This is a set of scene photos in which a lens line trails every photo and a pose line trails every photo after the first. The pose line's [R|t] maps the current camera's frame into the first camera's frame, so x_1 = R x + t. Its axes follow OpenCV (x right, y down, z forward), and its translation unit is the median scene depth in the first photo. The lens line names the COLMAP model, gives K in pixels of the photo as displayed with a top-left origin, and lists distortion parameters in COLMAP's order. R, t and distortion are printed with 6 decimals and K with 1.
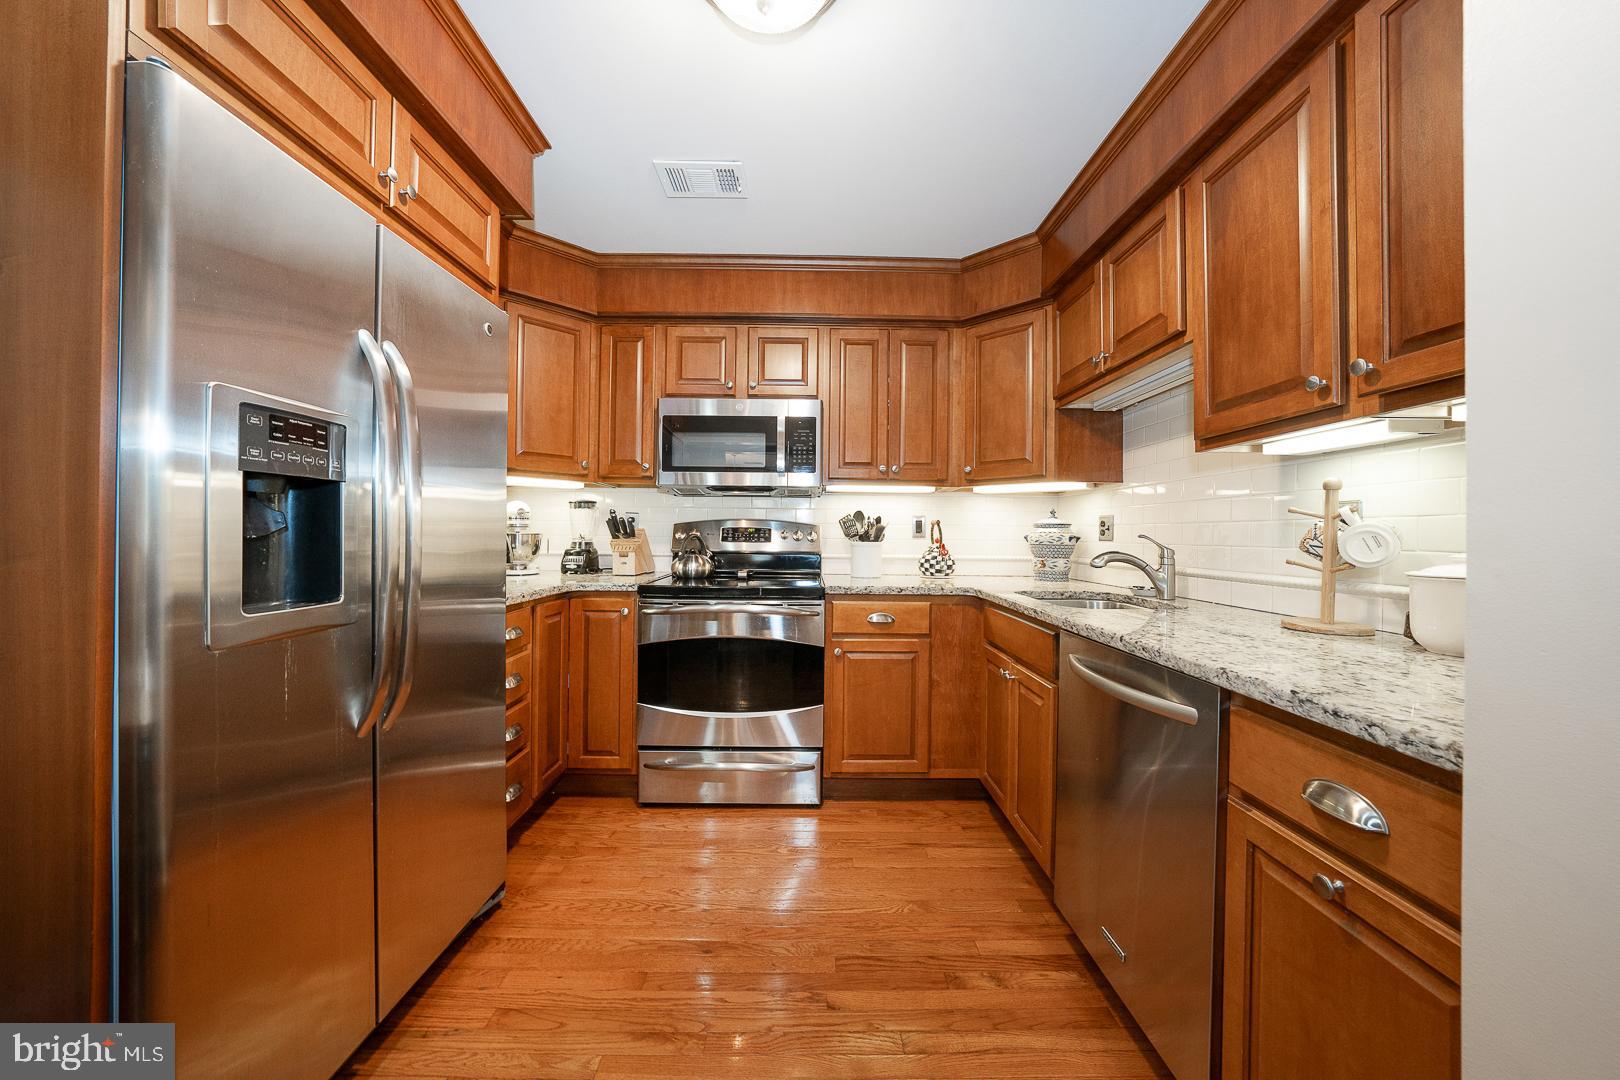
lens RADIAL K [[556.3, 0, 809.0], [0, 556.3, 534.8], [0, 0, 1]] dist [-0.030865, 0.006108]
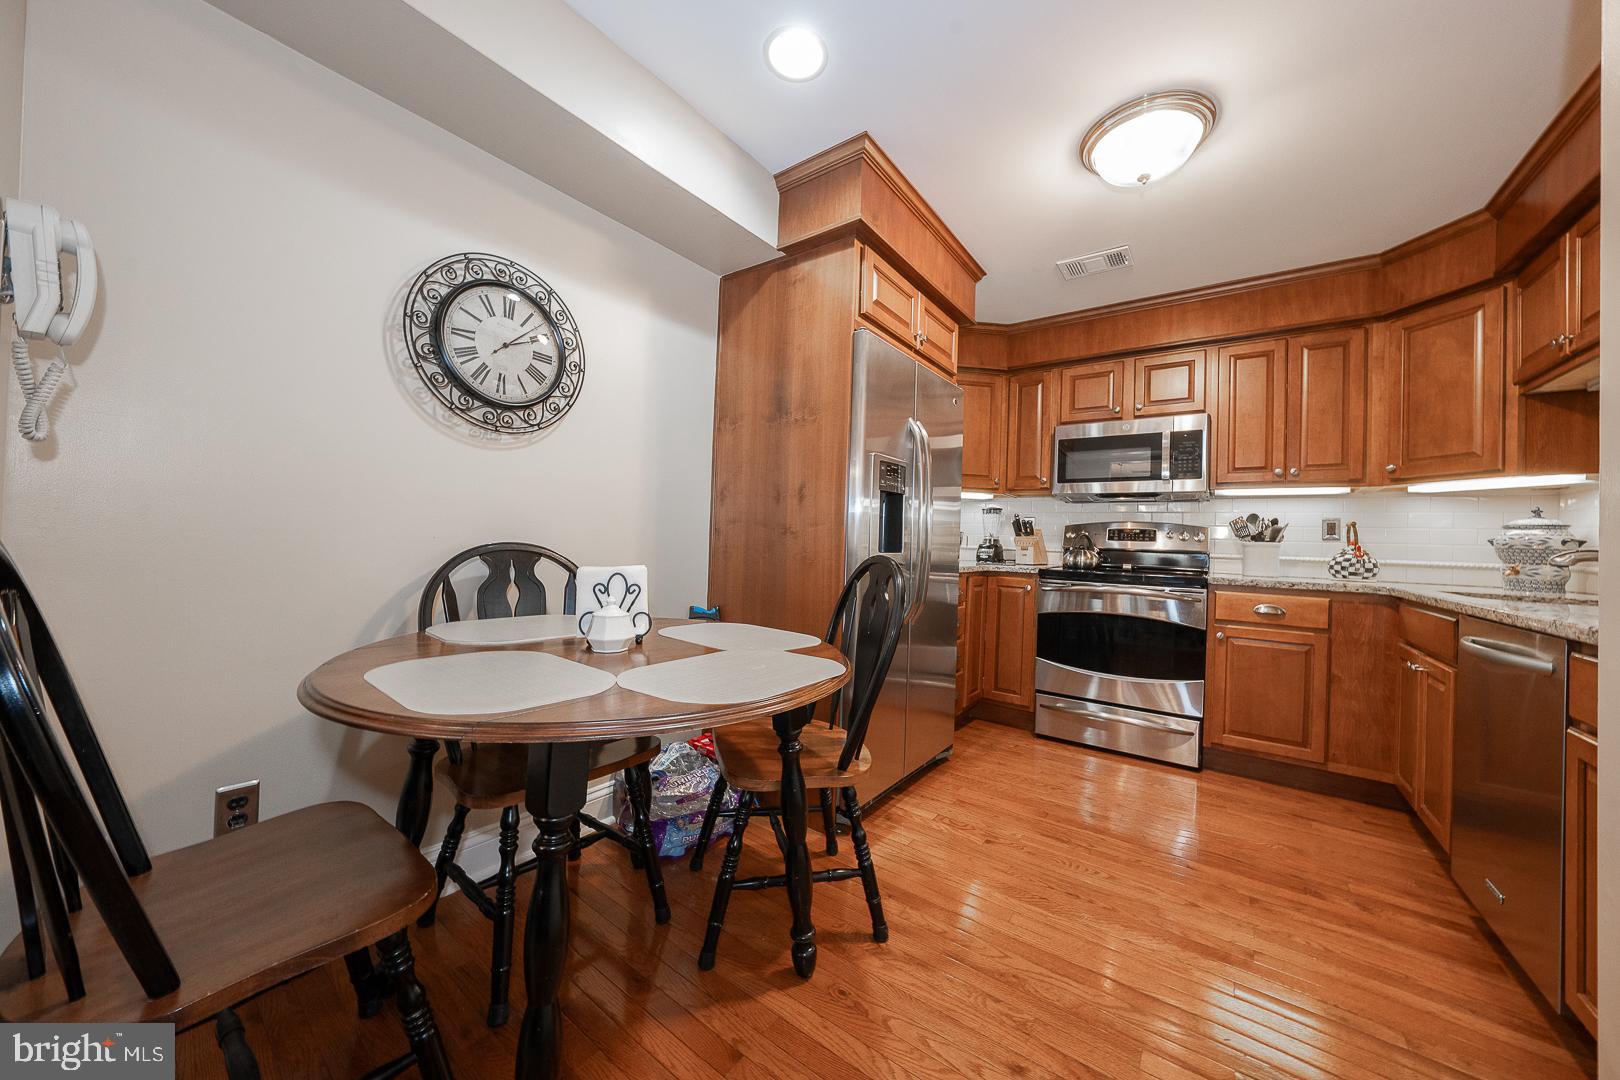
lens RADIAL K [[556.3, 0, 809.0], [0, 556.3, 534.8], [0, 0, 1]] dist [-0.030865, 0.006108]
pose [[0.797988, 0.010154, -0.602588, 0.047820], [-0.025960, 0.999509, -0.017536, 0.041761], [0.602114, 0.029637, 0.797860, -0.360235]]
